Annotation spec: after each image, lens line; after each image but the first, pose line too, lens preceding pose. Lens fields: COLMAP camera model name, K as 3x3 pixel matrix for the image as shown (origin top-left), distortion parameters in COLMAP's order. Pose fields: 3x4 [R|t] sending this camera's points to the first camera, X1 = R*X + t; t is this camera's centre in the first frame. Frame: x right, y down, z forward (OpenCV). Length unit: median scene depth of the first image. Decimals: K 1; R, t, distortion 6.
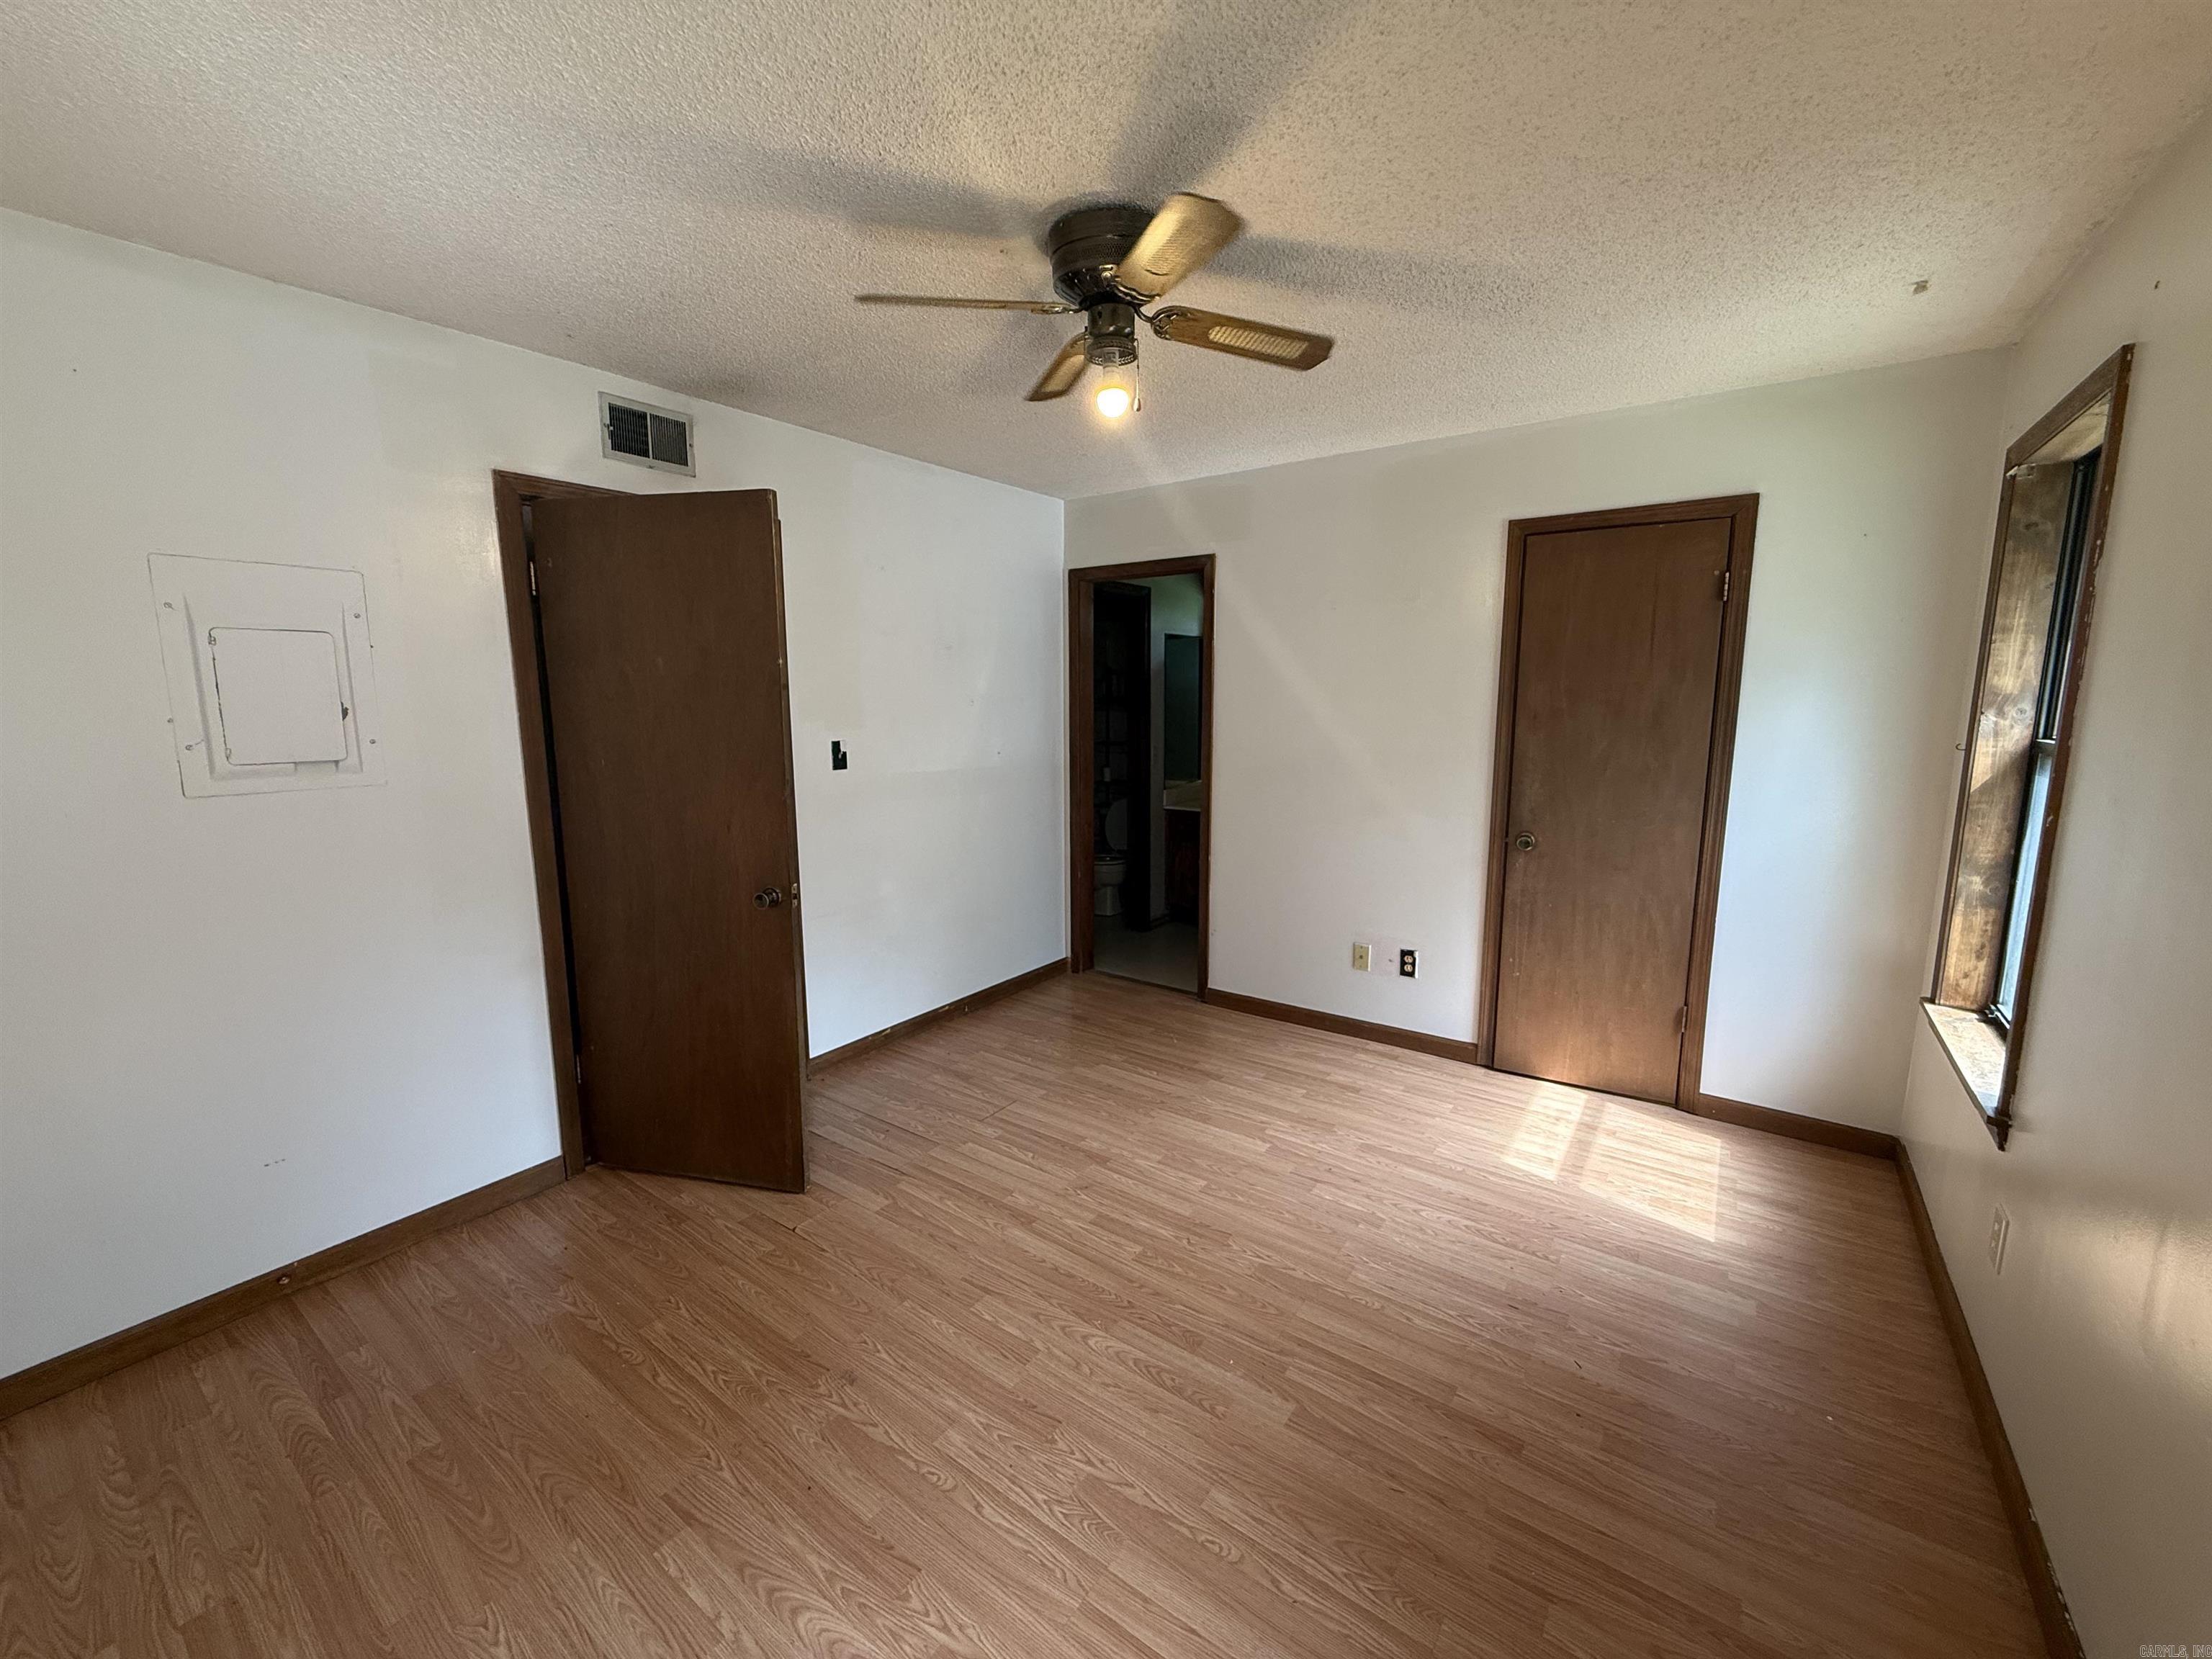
lens RADIAL K [[880.8, 0, 1103.1], [0, 880.8, 832.7], [0, 0, 1]] dist [0.002809, -0.000758]
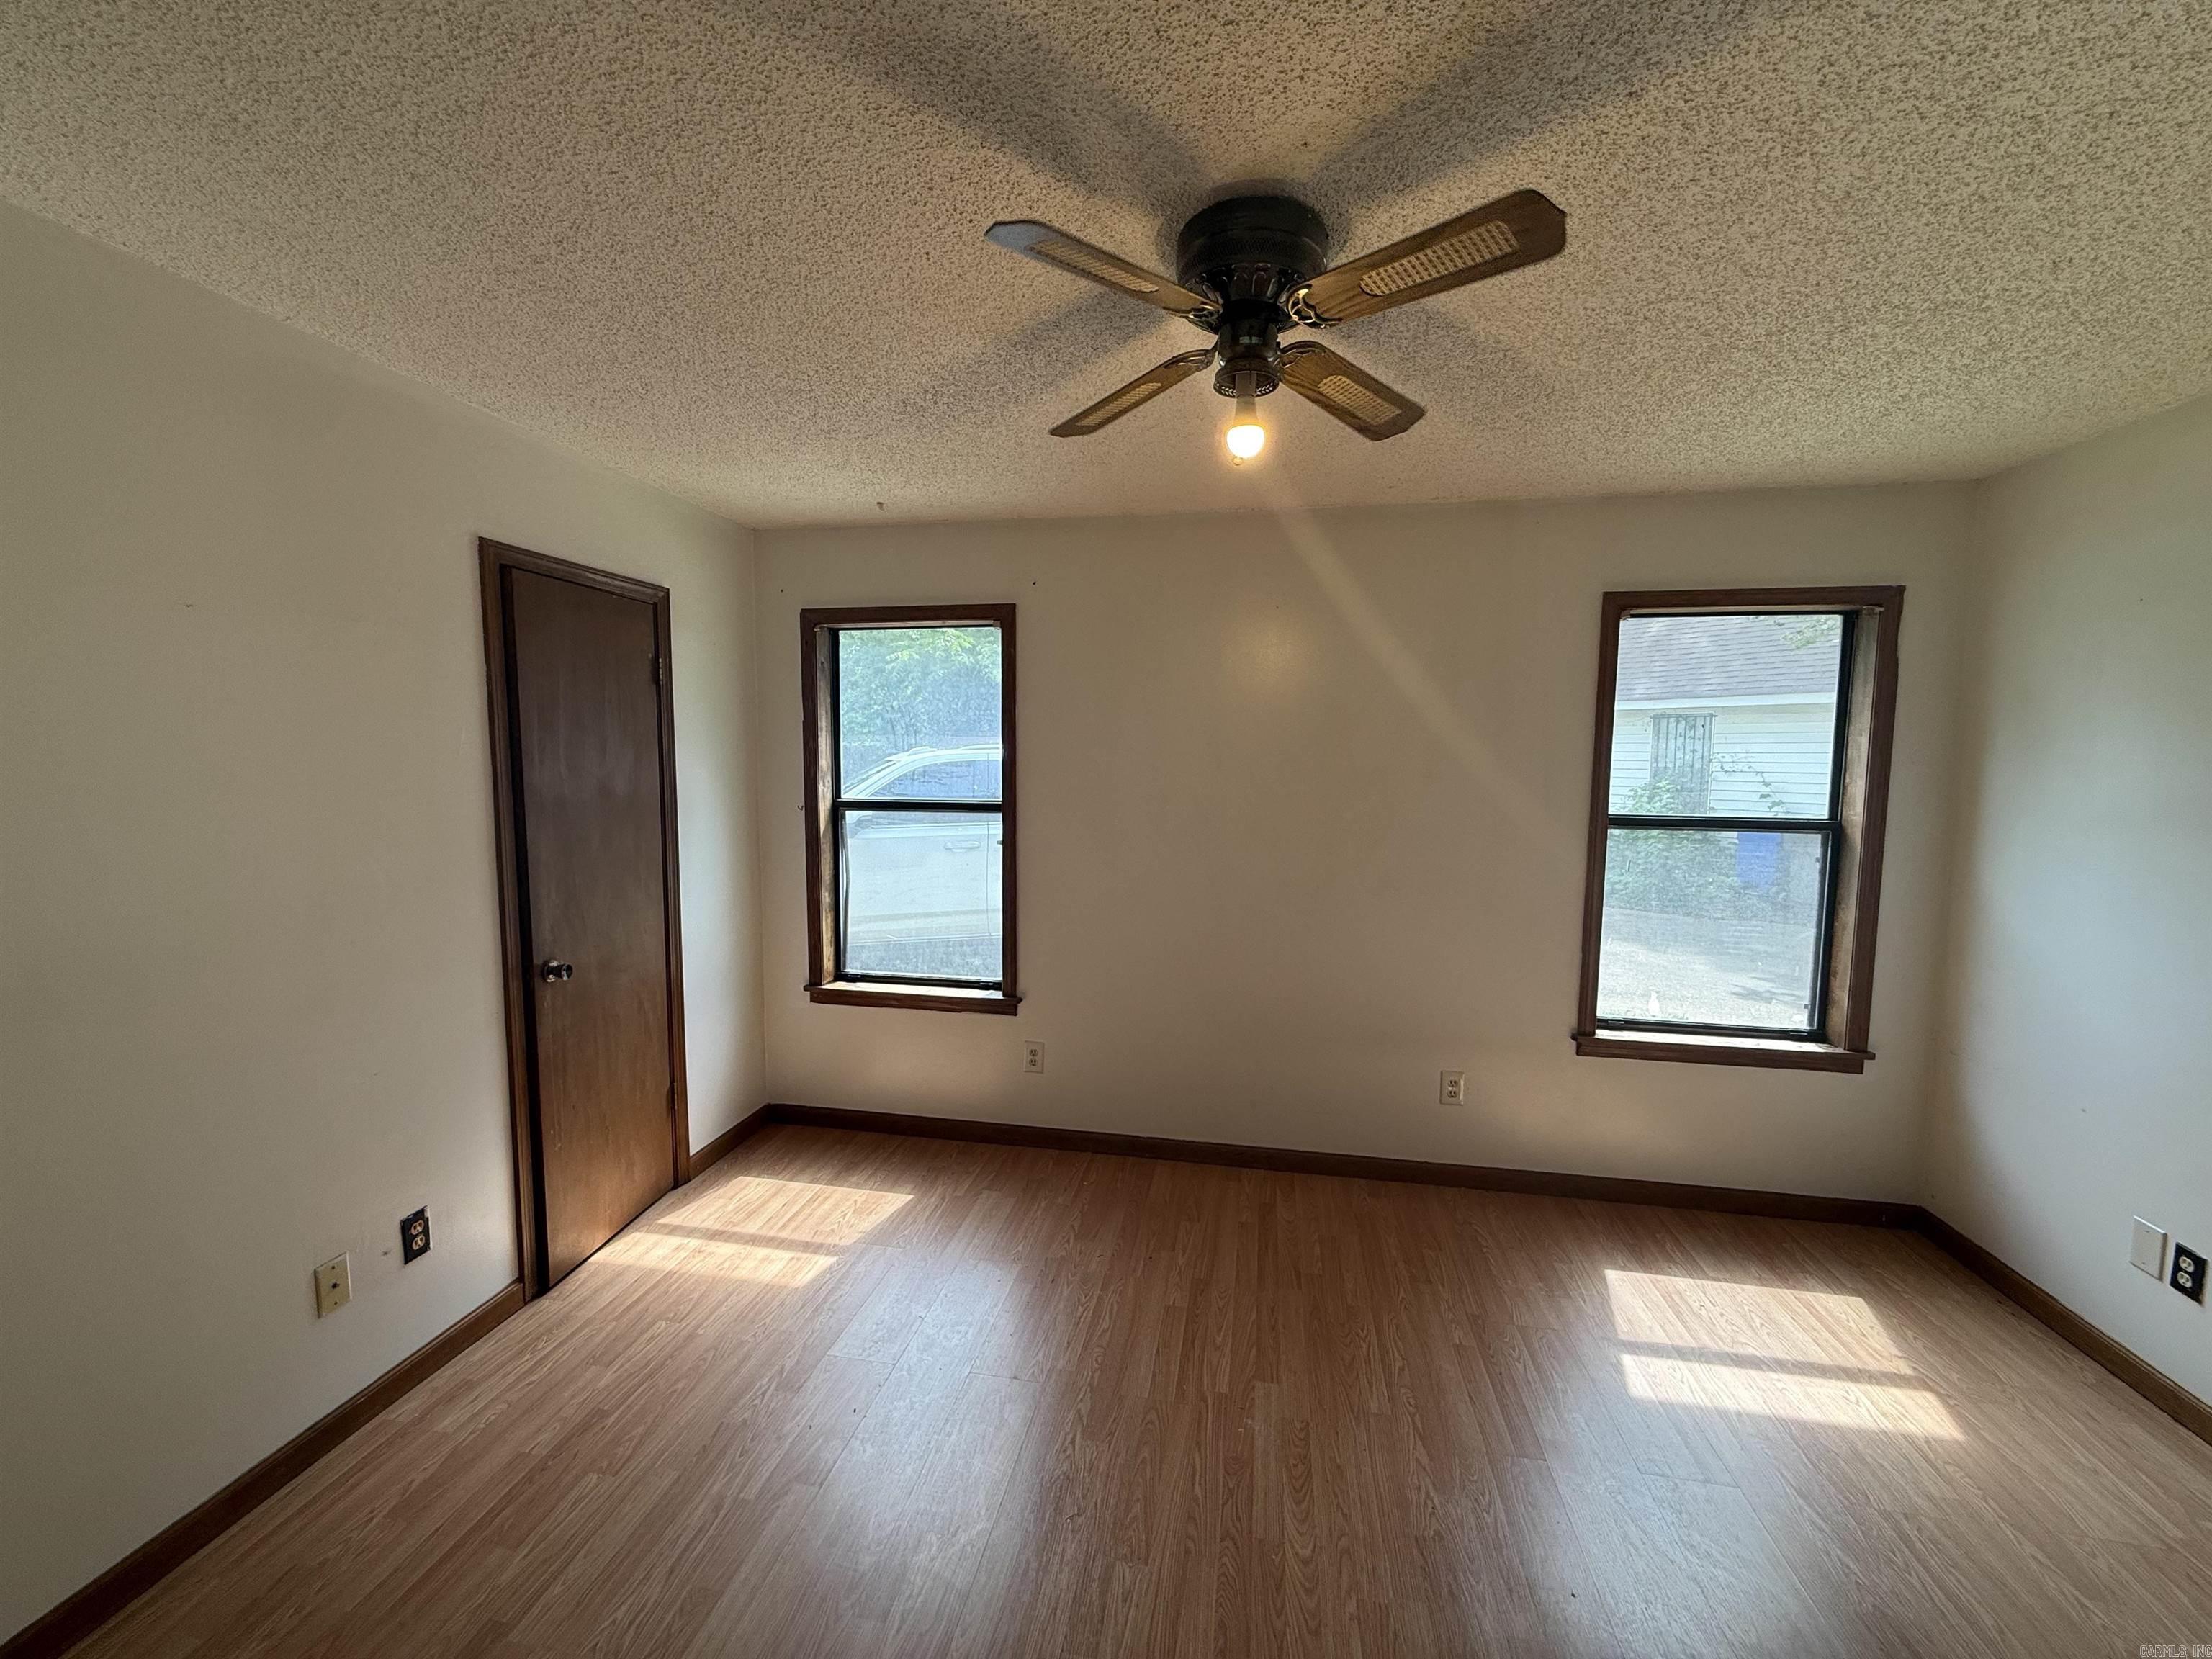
lens RADIAL K [[880.8, 0, 1096.7], [0, 880.8, 825.2], [0, 0, 1]] dist [0.002809, -0.000758]
pose [[-0.421714, -0.073522, 0.903743, -0.438926], [0.140183, 0.979437, 0.145093, -0.174139], [-0.895827, 0.187878, -0.402736, 0.952516]]
